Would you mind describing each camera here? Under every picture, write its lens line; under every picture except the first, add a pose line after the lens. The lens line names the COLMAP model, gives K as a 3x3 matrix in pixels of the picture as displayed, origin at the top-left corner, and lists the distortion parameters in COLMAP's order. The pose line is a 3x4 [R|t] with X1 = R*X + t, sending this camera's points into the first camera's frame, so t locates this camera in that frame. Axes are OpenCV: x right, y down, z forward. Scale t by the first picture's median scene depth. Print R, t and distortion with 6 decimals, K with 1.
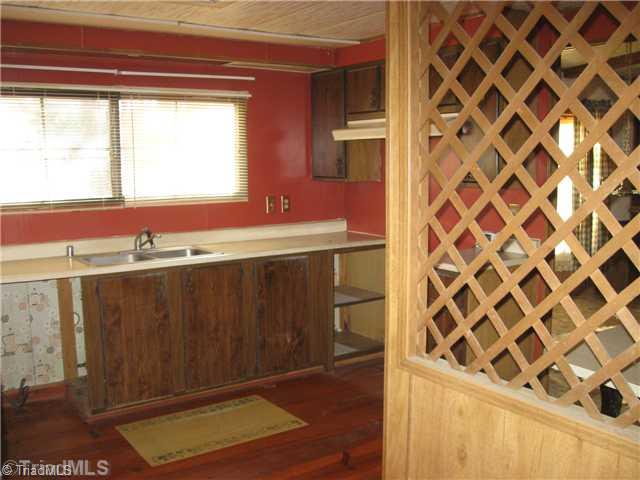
lens RADIAL K [[668.6, 0, 321.7], [0, 668.6, 239.4], [0, 0, 1]] dist [-0.099404, 0.000000]
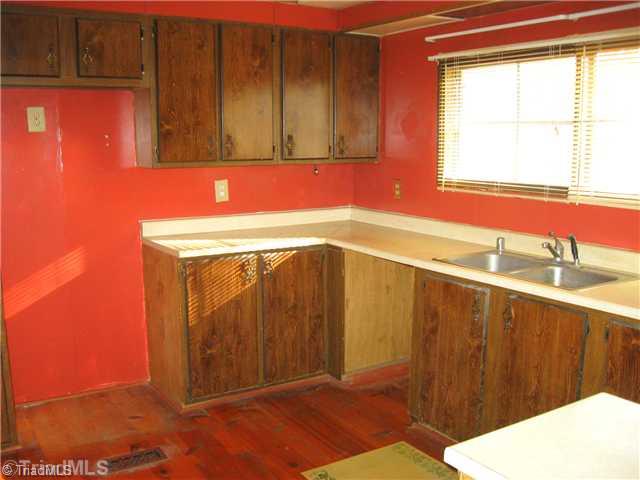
lens RADIAL K [[668.6, 0, 321.3], [0, 668.6, 241.8], [0, 0, 1]] dist [-0.099404, 0.000000]
pose [[-0.011999, 0.165405, -0.986153, 0.478455], [-0.117307, 0.979181, 0.165663, -0.102127], [0.993023, 0.117670, 0.007654, 0.793165]]
